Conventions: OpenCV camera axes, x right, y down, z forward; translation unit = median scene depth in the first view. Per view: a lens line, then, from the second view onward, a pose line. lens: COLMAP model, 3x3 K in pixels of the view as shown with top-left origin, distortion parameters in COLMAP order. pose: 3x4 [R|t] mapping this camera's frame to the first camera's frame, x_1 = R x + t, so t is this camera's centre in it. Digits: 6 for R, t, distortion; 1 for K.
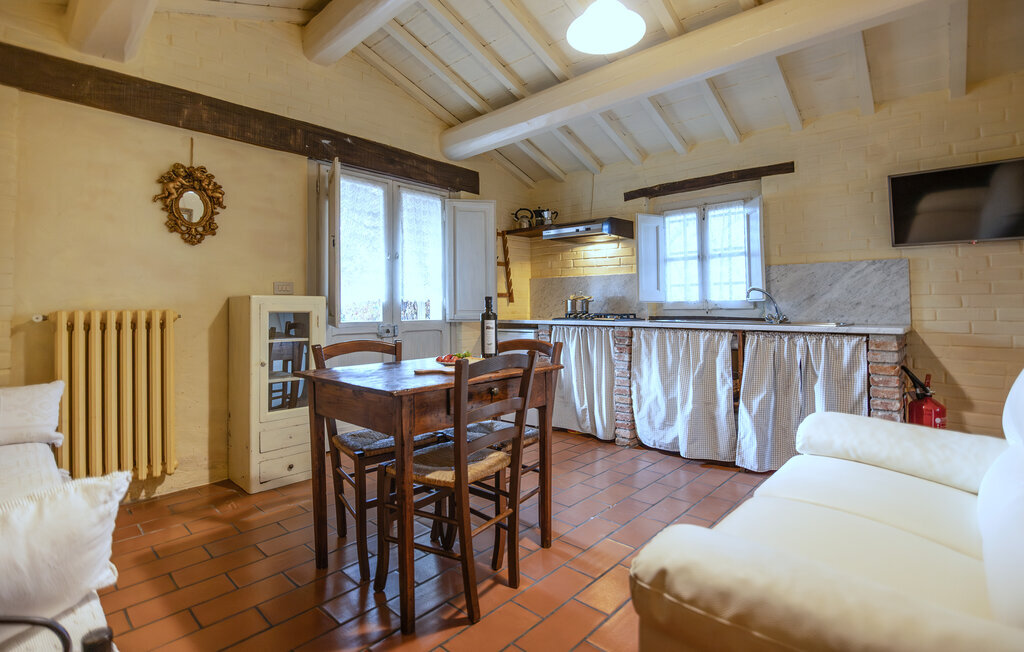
lens RADIAL K [[480.5, 0, 509.7], [0, 480.5, 310.1], [0, 0, 1]] dist [-0.000696, -0.010486]
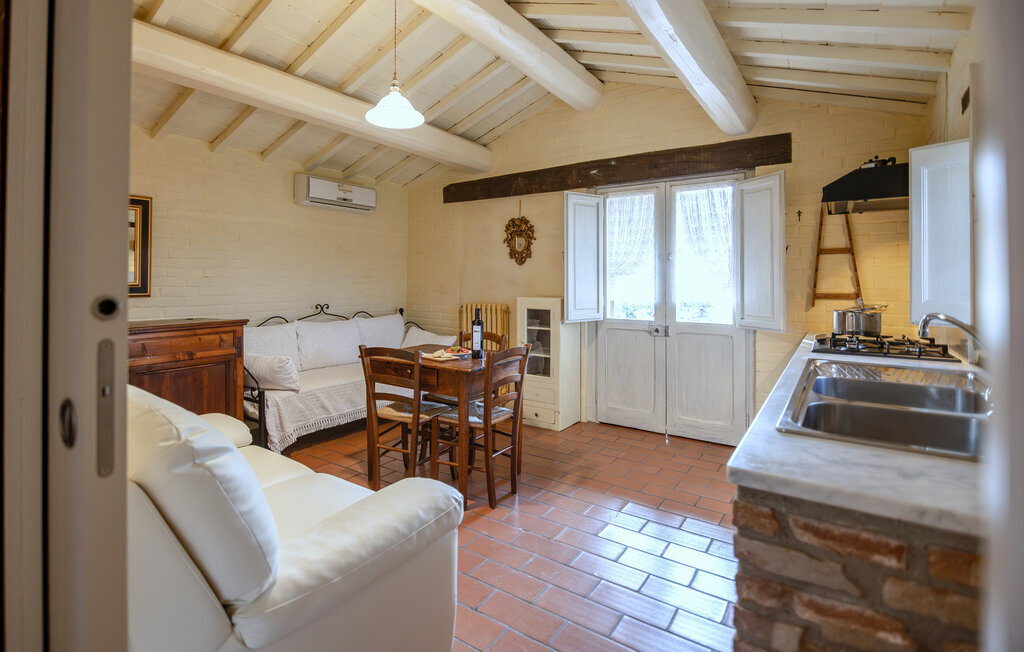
lens RADIAL K [[480.5, 0, 509.7], [0, 480.5, 310.1], [0, 0, 1]] dist [-0.000696, -0.010486]
pose [[0.149646, 0.057766, -0.987051, 0.904538], [-0.011910, 0.998325, 0.056620, -0.069020], [0.988668, 0.003283, 0.150083, 0.661328]]
